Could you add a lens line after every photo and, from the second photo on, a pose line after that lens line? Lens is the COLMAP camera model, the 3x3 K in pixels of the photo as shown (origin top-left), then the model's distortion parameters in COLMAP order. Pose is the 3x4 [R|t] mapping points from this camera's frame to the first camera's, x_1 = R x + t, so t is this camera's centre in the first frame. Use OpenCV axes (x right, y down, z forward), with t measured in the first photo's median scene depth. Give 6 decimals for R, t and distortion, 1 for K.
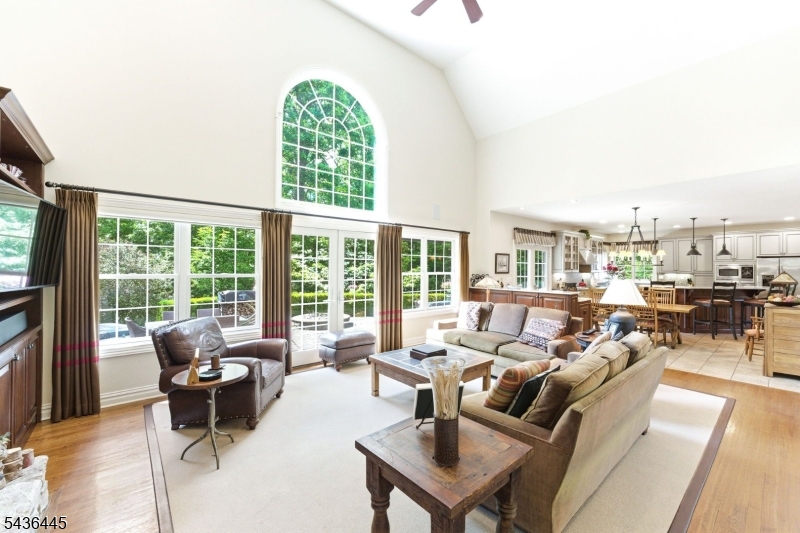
lens RADIAL K [[329.0, 0, 400.3], [0, 329.0, 266.6], [0, 0, 1]] dist [0.003779, -0.000379]
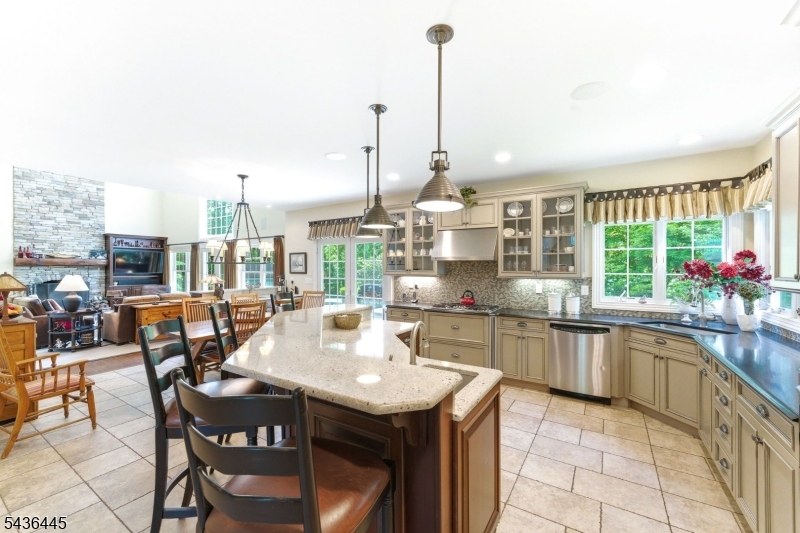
lens RADIAL K [[329.0, 0, 400.7], [0, 329.0, 267.4], [0, 0, 1]] dist [0.003779, -0.000379]
pose [[0.288674, -0.005512, -0.957412, 1.221332], [0.004232, 0.999981, -0.004481, 0.007003], [0.957418, -0.002758, 0.288692, 0.947131]]
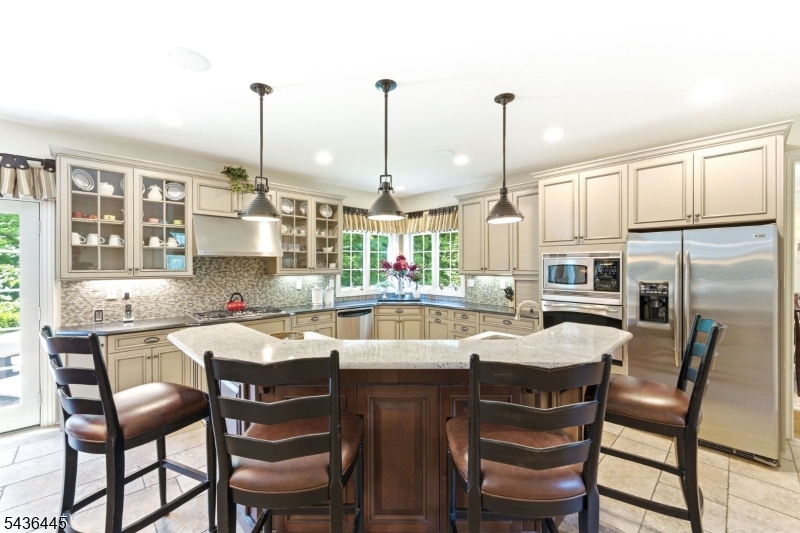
lens RADIAL K [[329.0, 0, 400.4], [0, 329.0, 266.6], [0, 0, 1]] dist [0.003779, -0.000379]
pose [[0.998562, -0.007179, 0.053119, 0.904516], [0.006684, 0.999933, 0.009482, 0.004535], [-0.053184, -0.009114, 0.998543, 0.732884]]
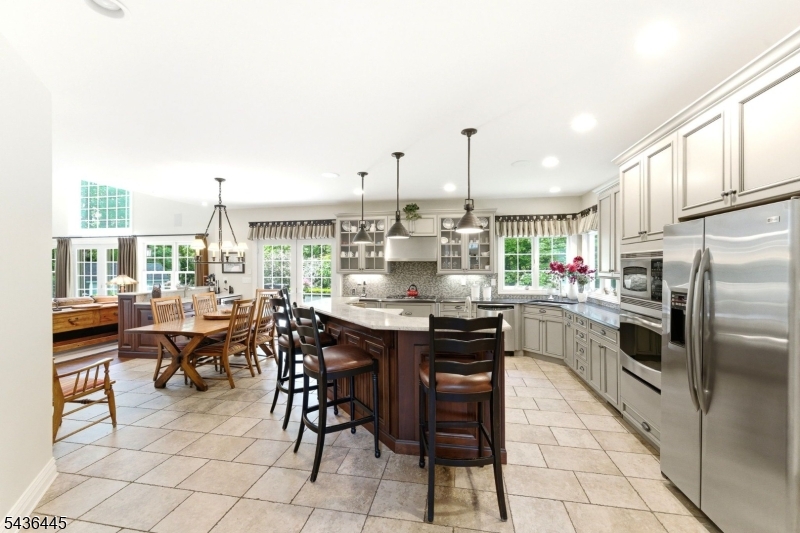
lens RADIAL K [[329.0, 0, 403.4], [0, 329.0, 266.7], [0, 0, 1]] dist [0.003779, -0.000379]
pose [[0.628915, -0.006777, -0.777445, 1.264358], [0.007805, 0.999967, -0.002404, 0.006745], [0.777435, -0.004556, 0.628947, 0.740105]]
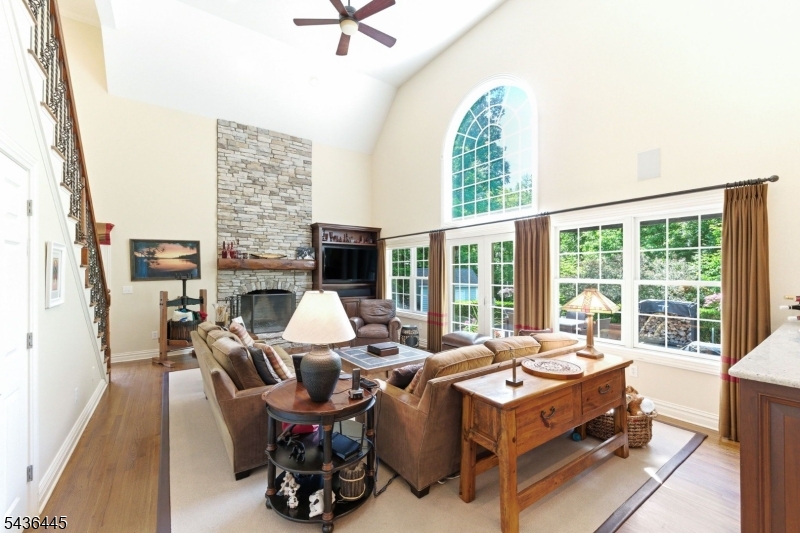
lens RADIAL K [[329.0, 0, 394.7], [0, 329.0, 271.0], [0, 0, 1]] dist [0.003779, -0.000379]
pose [[-0.100853, -0.012244, -0.994826, 0.563119], [0.002067, 0.999920, -0.012516, 0.005757], [0.994899, -0.003319, -0.100820, 0.548431]]
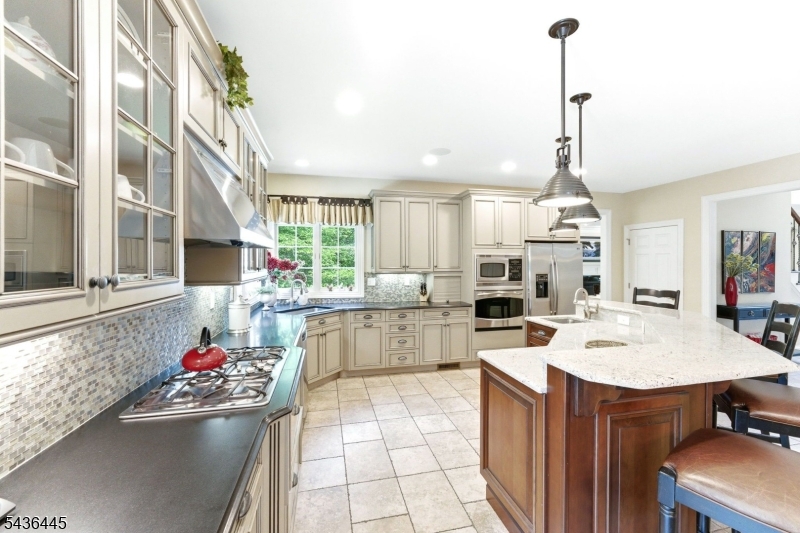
lens RADIAL K [[329.0, 0, 398.3], [0, 329.0, 263.3], [0, 0, 1]] dist [0.003779, -0.000379]
pose [[0.474472, -0.009099, 0.880223, 0.557960], [0.000107, 0.999947, 0.010279, 0.002379], [-0.880271, -0.004783, 0.474448, 1.023490]]
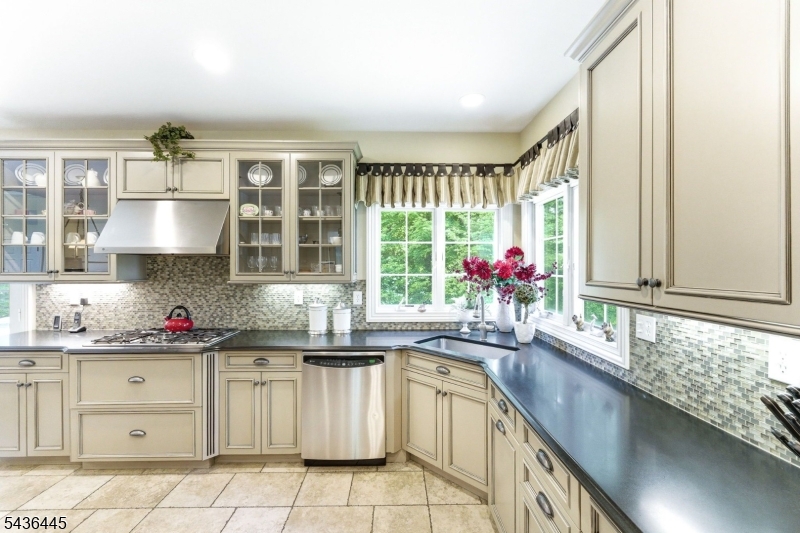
lens RADIAL K [[329.0, 0, 401.5], [0, 329.0, 267.0], [0, 0, 1]] dist [0.003779, -0.000379]
pose [[0.767508, -0.004286, -0.641025, 1.086539], [0.006826, 0.999976, 0.001487, 0.006546], [0.641003, -0.005516, 0.767518, 1.119387]]
